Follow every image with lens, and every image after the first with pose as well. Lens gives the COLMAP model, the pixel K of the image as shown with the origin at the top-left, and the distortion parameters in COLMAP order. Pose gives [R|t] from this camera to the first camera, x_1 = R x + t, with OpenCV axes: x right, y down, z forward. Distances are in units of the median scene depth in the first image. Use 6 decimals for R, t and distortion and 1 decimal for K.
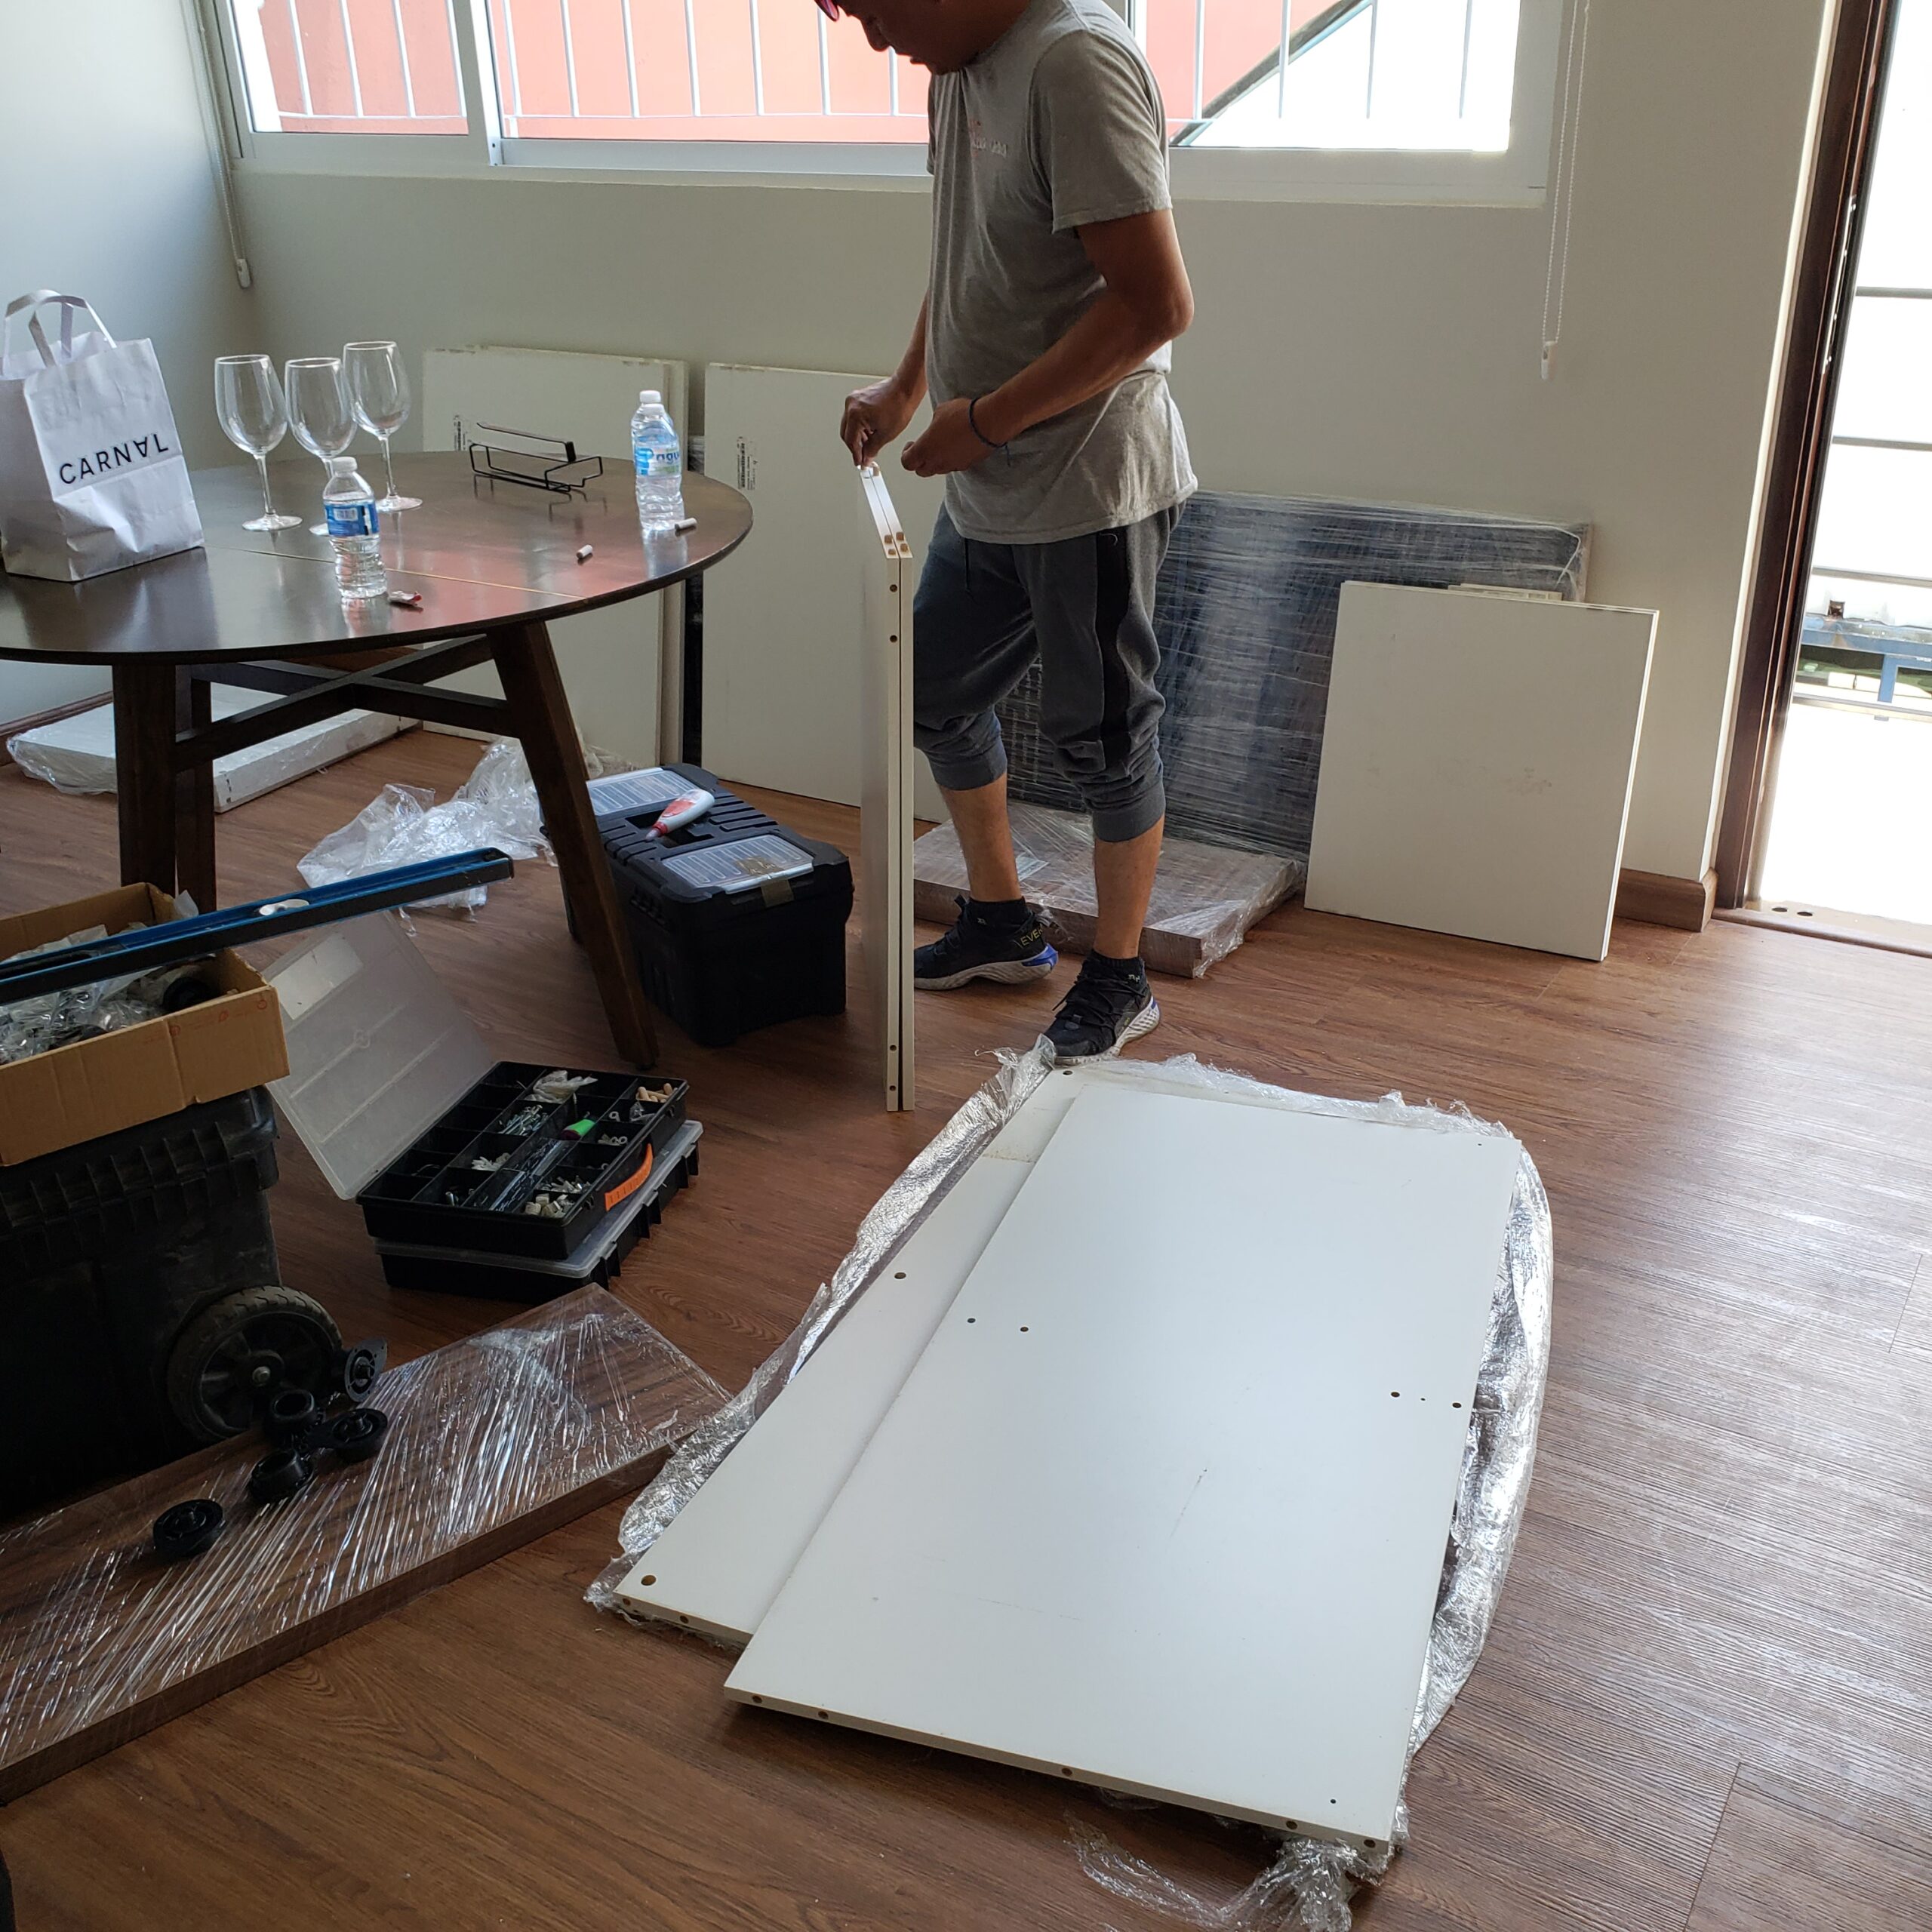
lens RADIAL K [[1980.4, 0, 960.9], [0, 1980.4, 960.5], [0, 0, 1]] dist [0.015289, 0.000000]
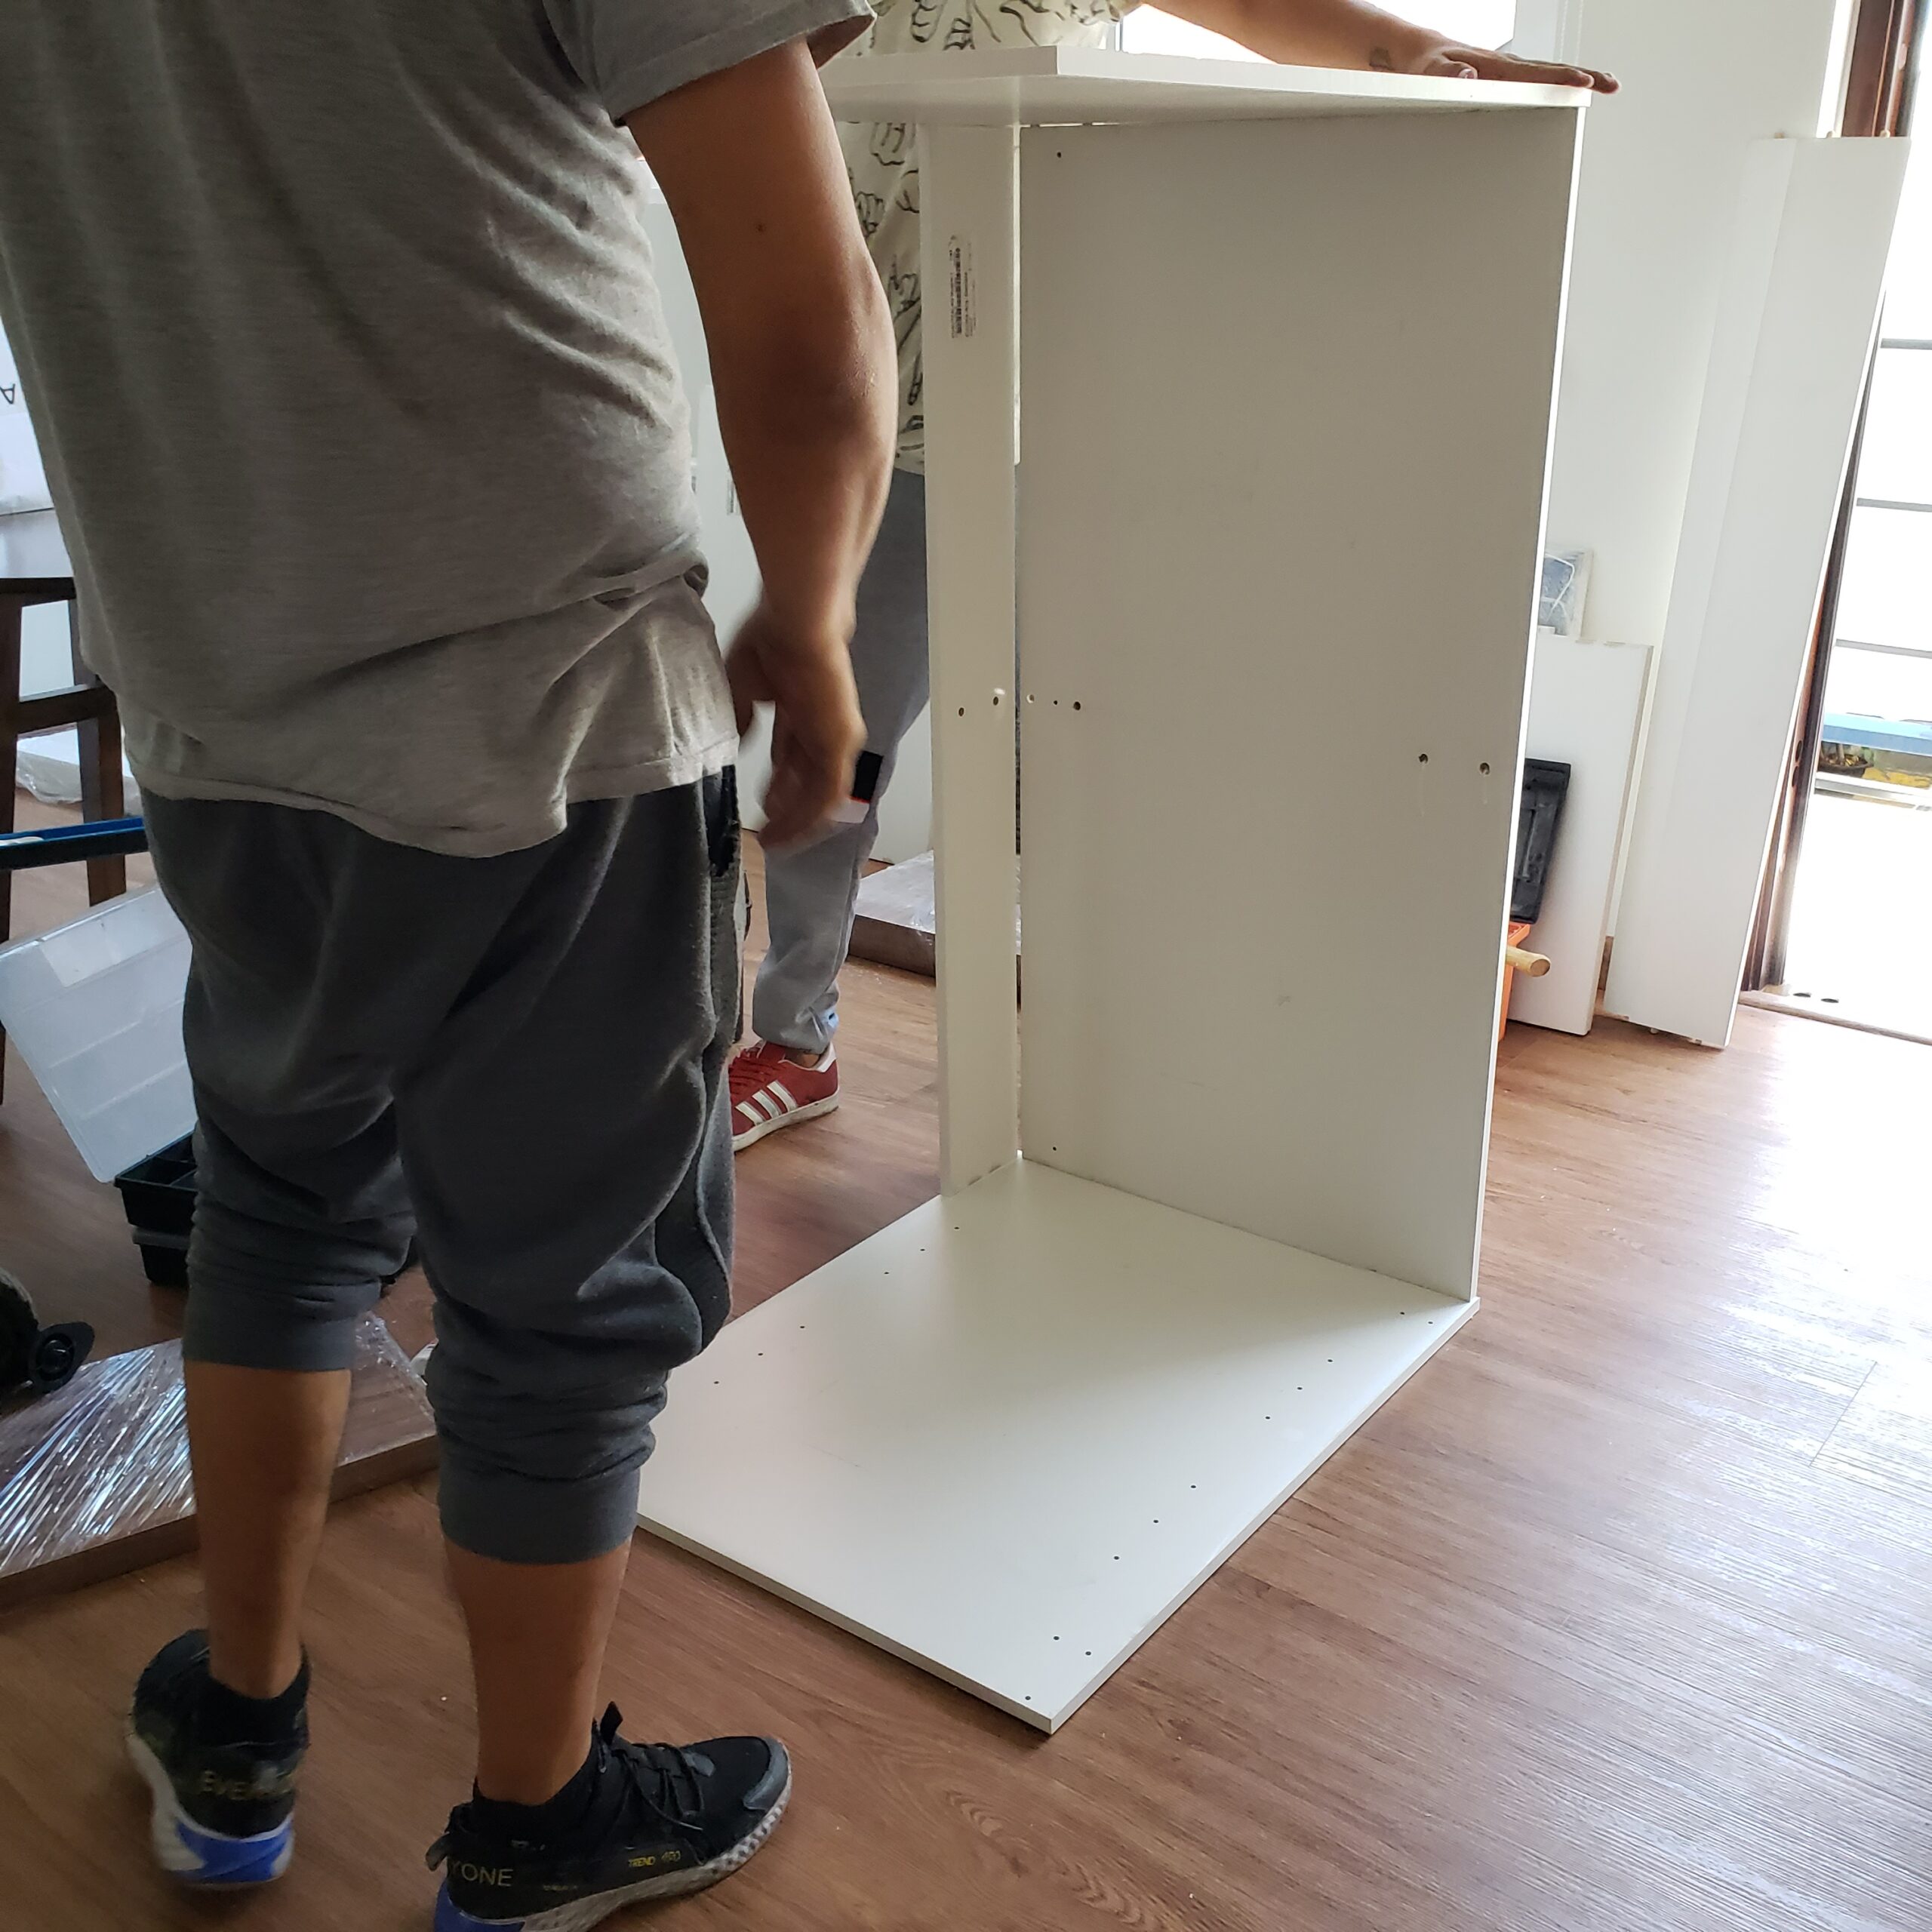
lens RADIAL K [[1980.4, 0, 971.0], [0, 1980.4, 971.9], [0, 0, 1]] dist [0.015289, 0.000000]
pose [[0.994720, 0.053277, -0.087711, 0.170657], [-0.058846, 0.996329, -0.062177, 0.059627], [0.084077, 0.067010, 0.994204, 0.116250]]
